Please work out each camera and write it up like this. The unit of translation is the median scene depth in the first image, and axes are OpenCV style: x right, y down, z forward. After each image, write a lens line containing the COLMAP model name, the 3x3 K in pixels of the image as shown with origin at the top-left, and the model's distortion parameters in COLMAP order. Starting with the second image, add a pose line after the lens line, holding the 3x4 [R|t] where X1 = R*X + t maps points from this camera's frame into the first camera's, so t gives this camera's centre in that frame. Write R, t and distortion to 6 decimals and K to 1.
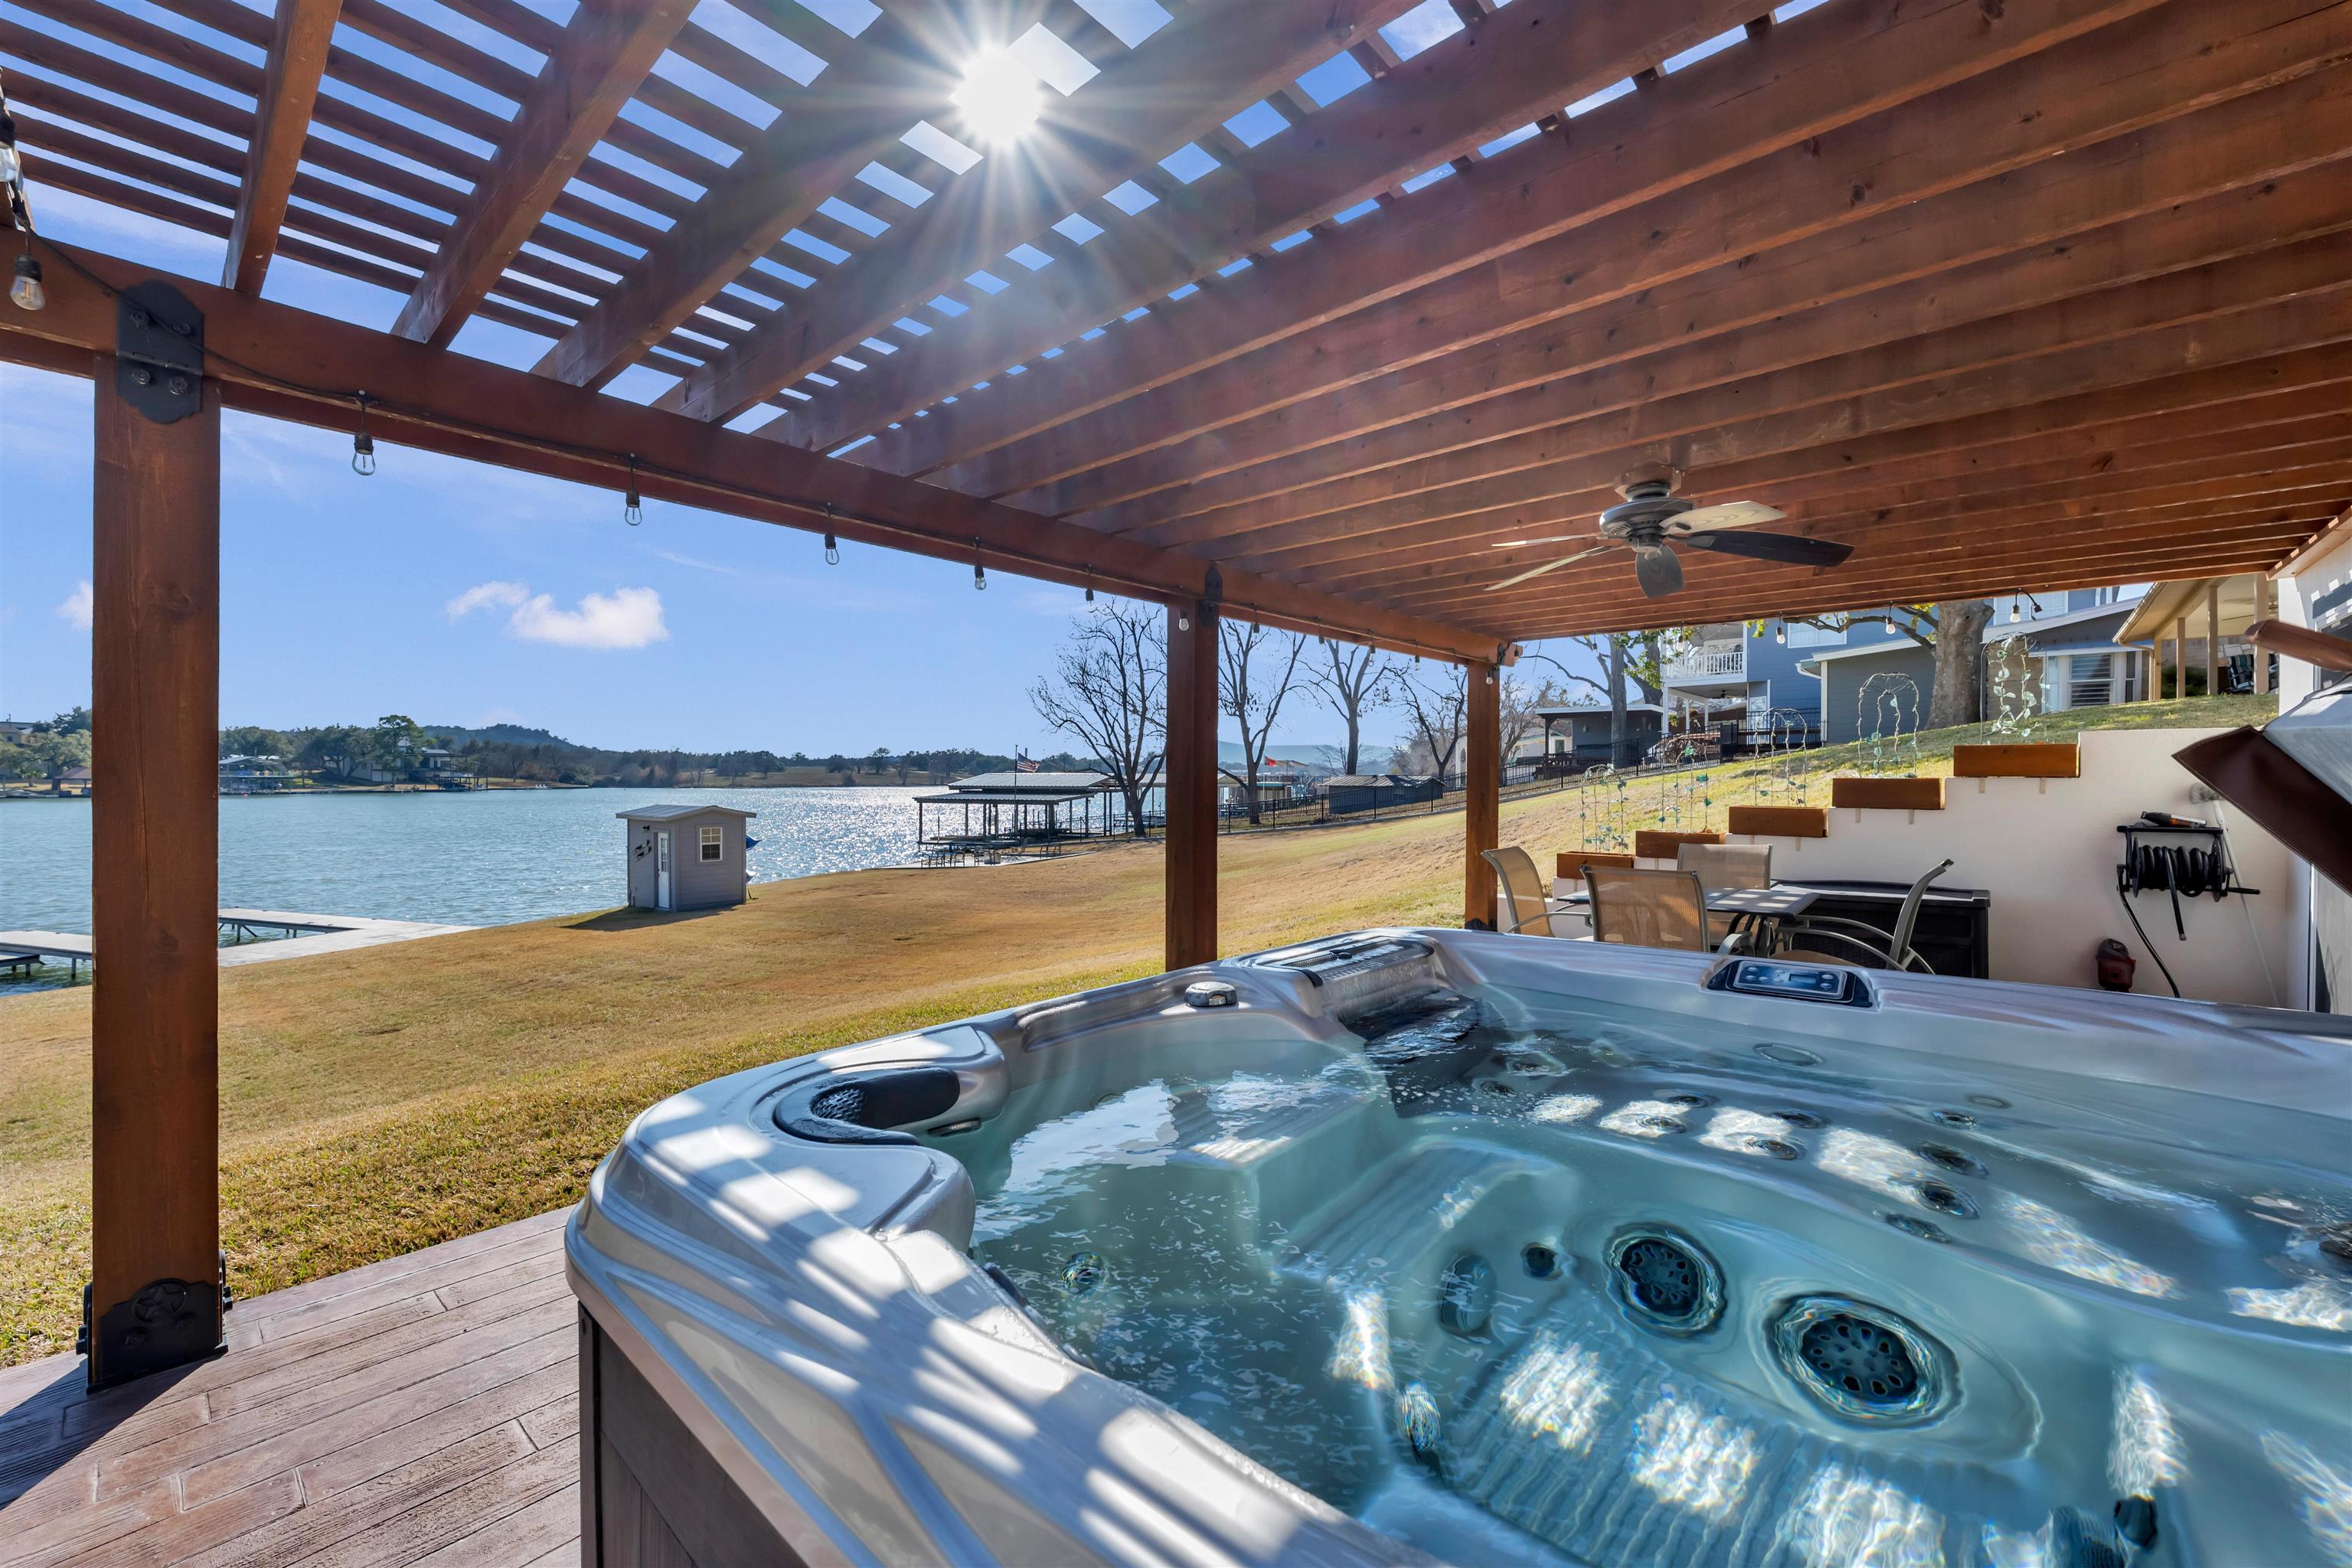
lens RADIAL K [[942.4, 0, 1170.4], [0, 942.4, 780.9], [0, 0, 1]] dist [-0.001368, -0.000014]
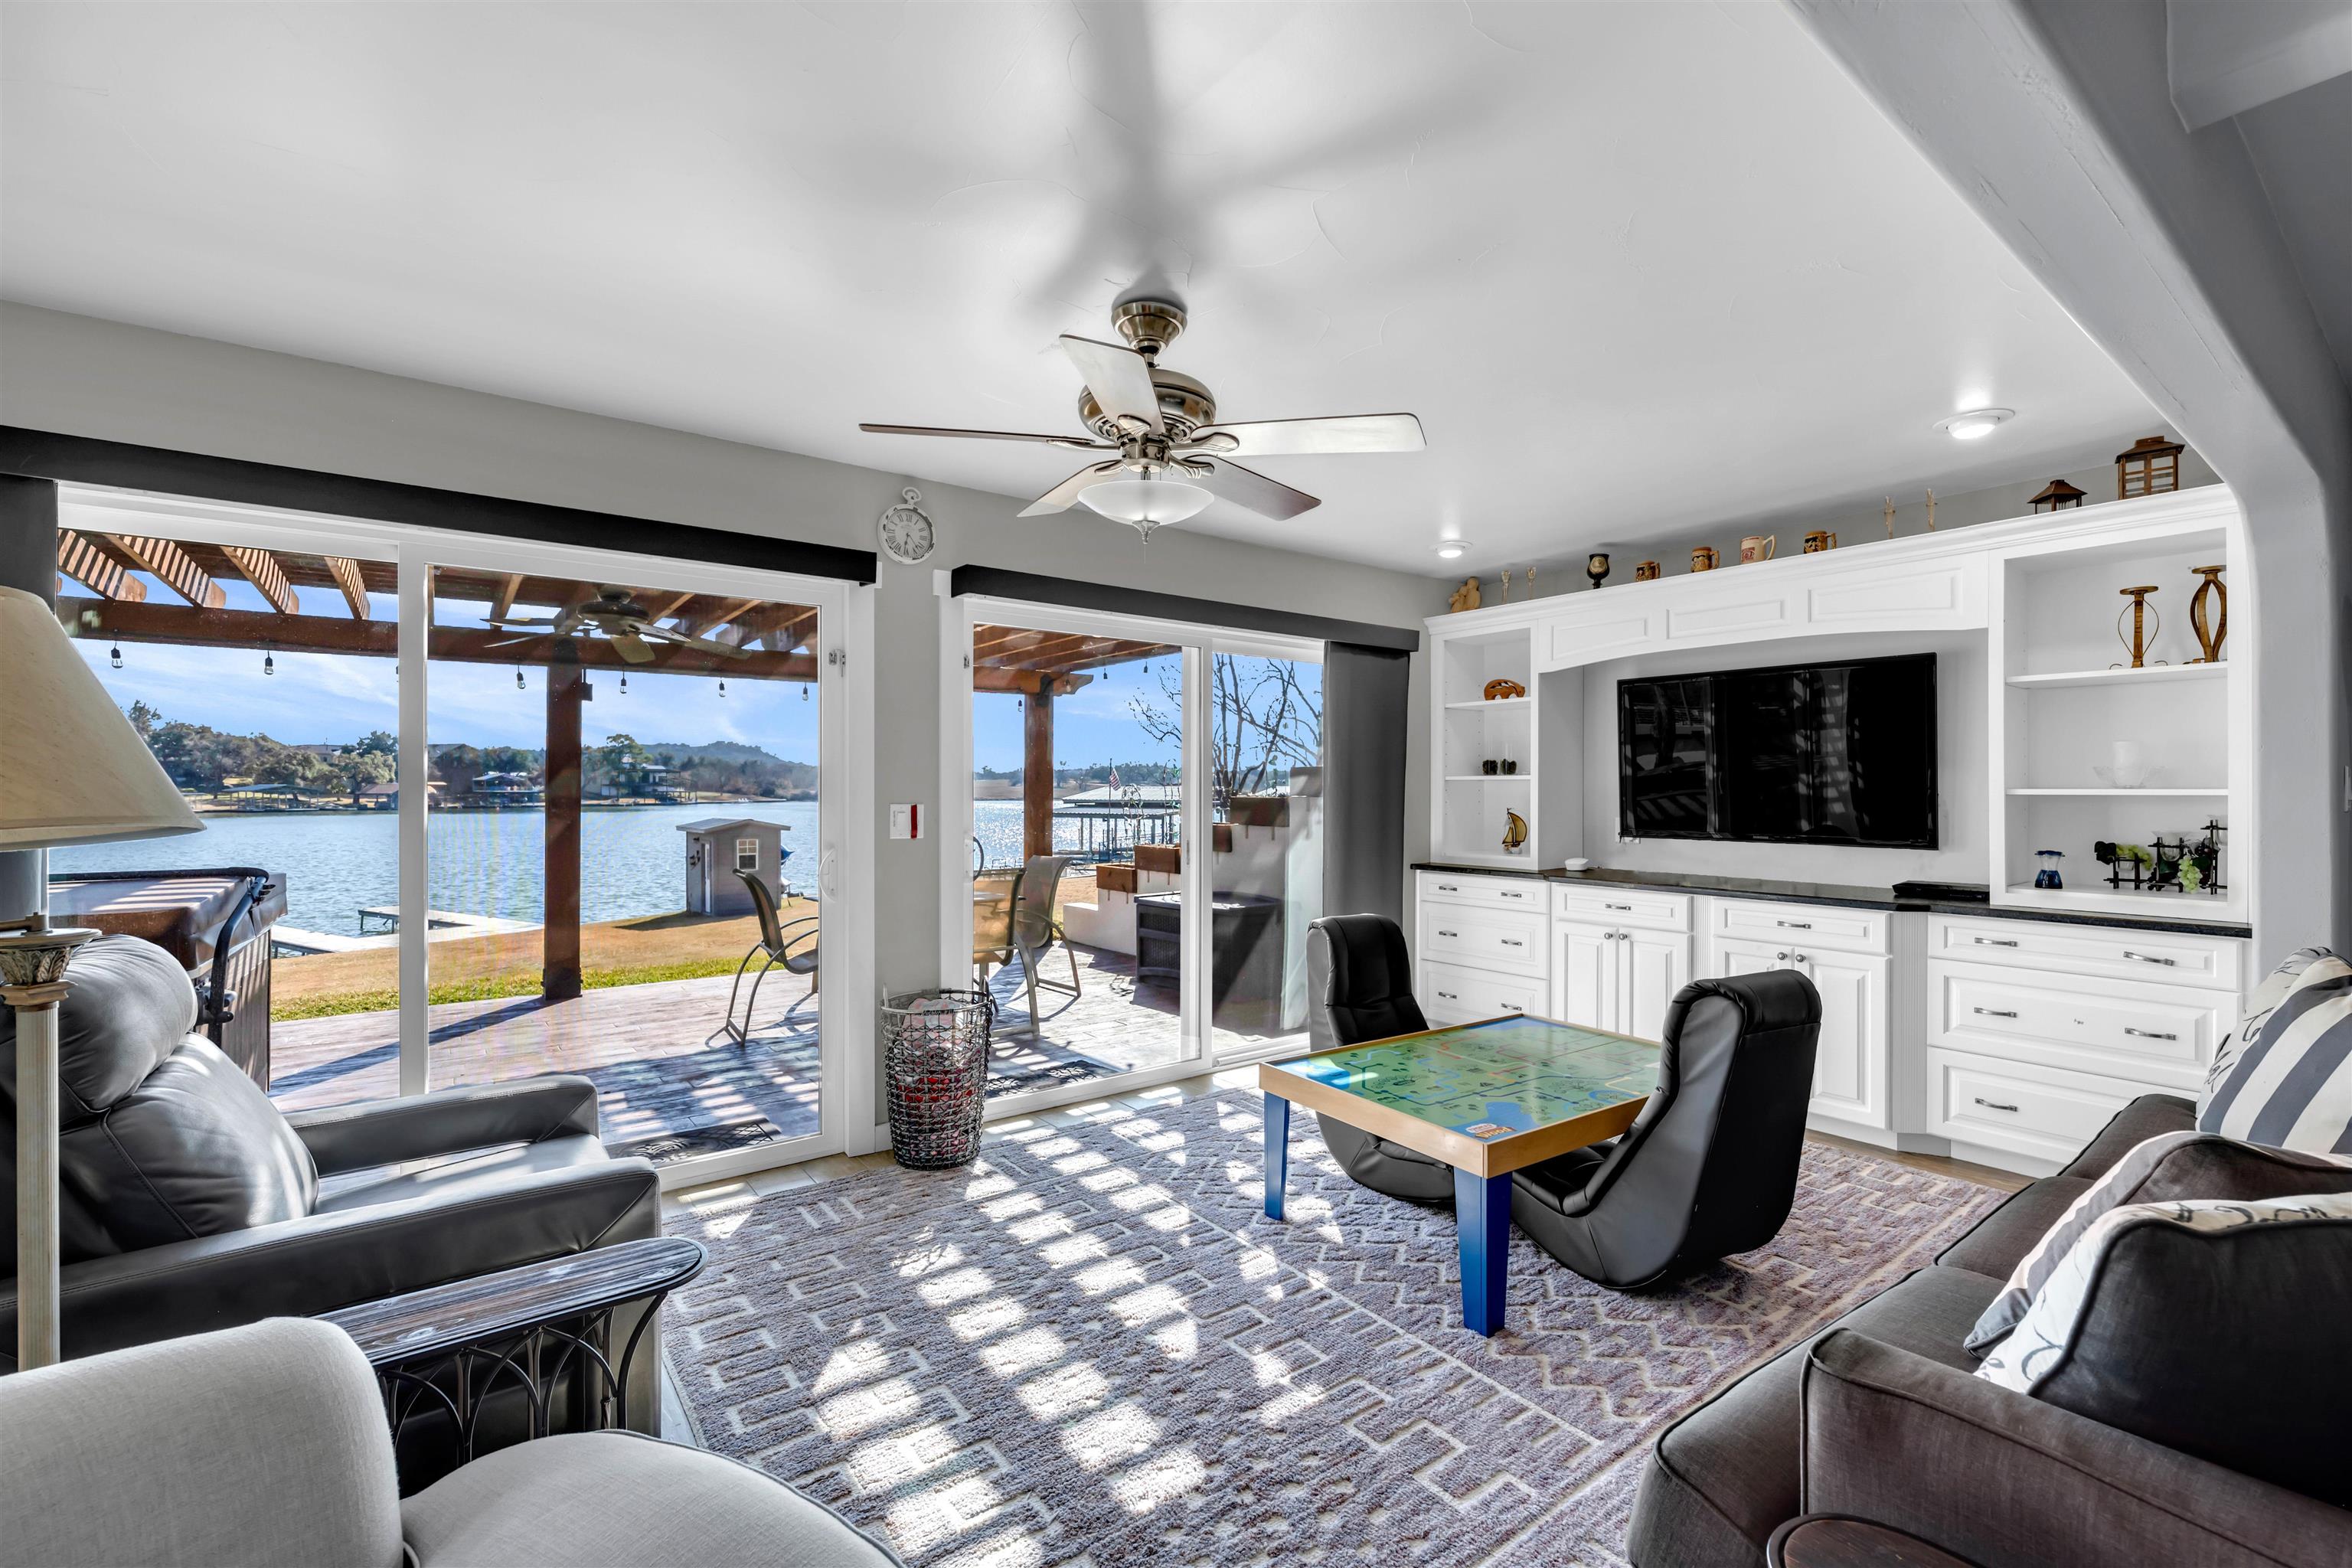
lens RADIAL K [[1005.7, 0, 1173.8], [0, 1005.7, 786.8], [0, 0, 1]] dist [-0.000306, 0.000306]
pose [[0.980723, -0.002942, -0.195383, 0.025075], [0.001557, 0.999973, -0.007238, -0.000312], [0.195399, 0.006795, 0.980700, -0.006456]]
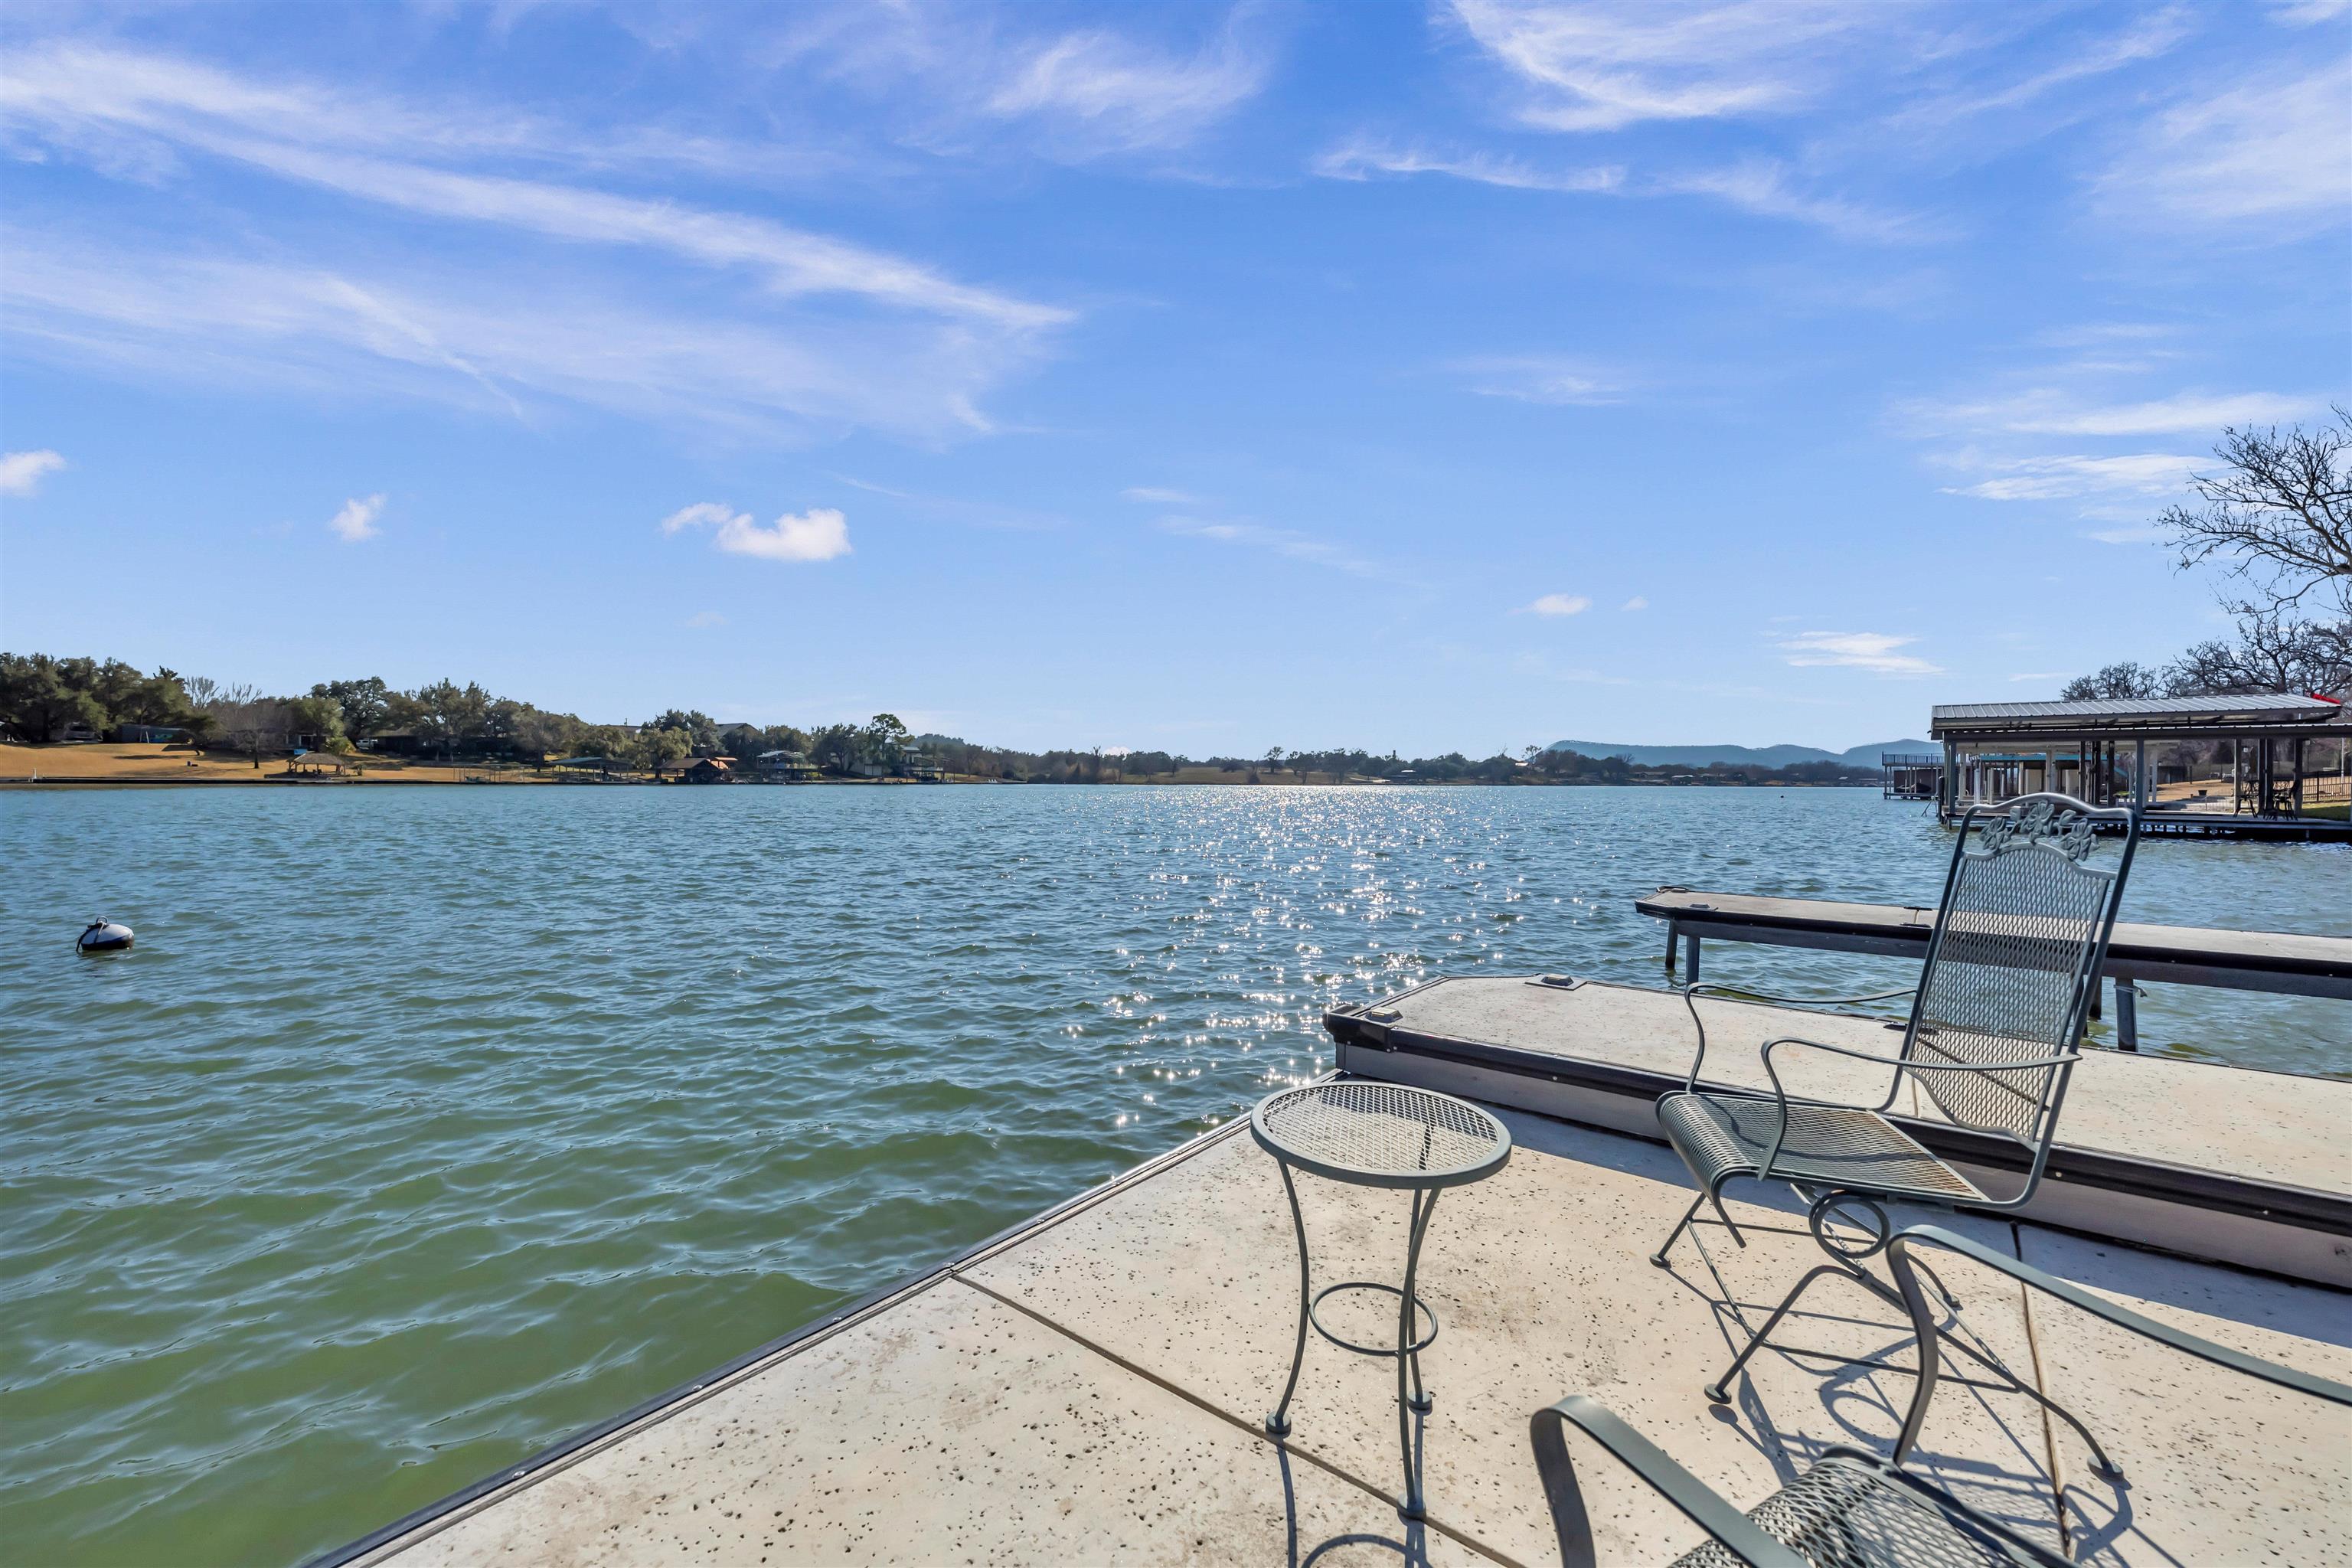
lens RADIAL K [[942.4, 0, 1178.2], [0, 942.4, 782.3], [0, 0, 1]] dist [-0.001368, -0.000014]
pose [[0.939879, 0.003531, -0.341488, -0.125119], [-0.005674, 0.999970, -0.005275, 0.013458], [0.341459, 0.006896, 0.939871, 0.082875]]
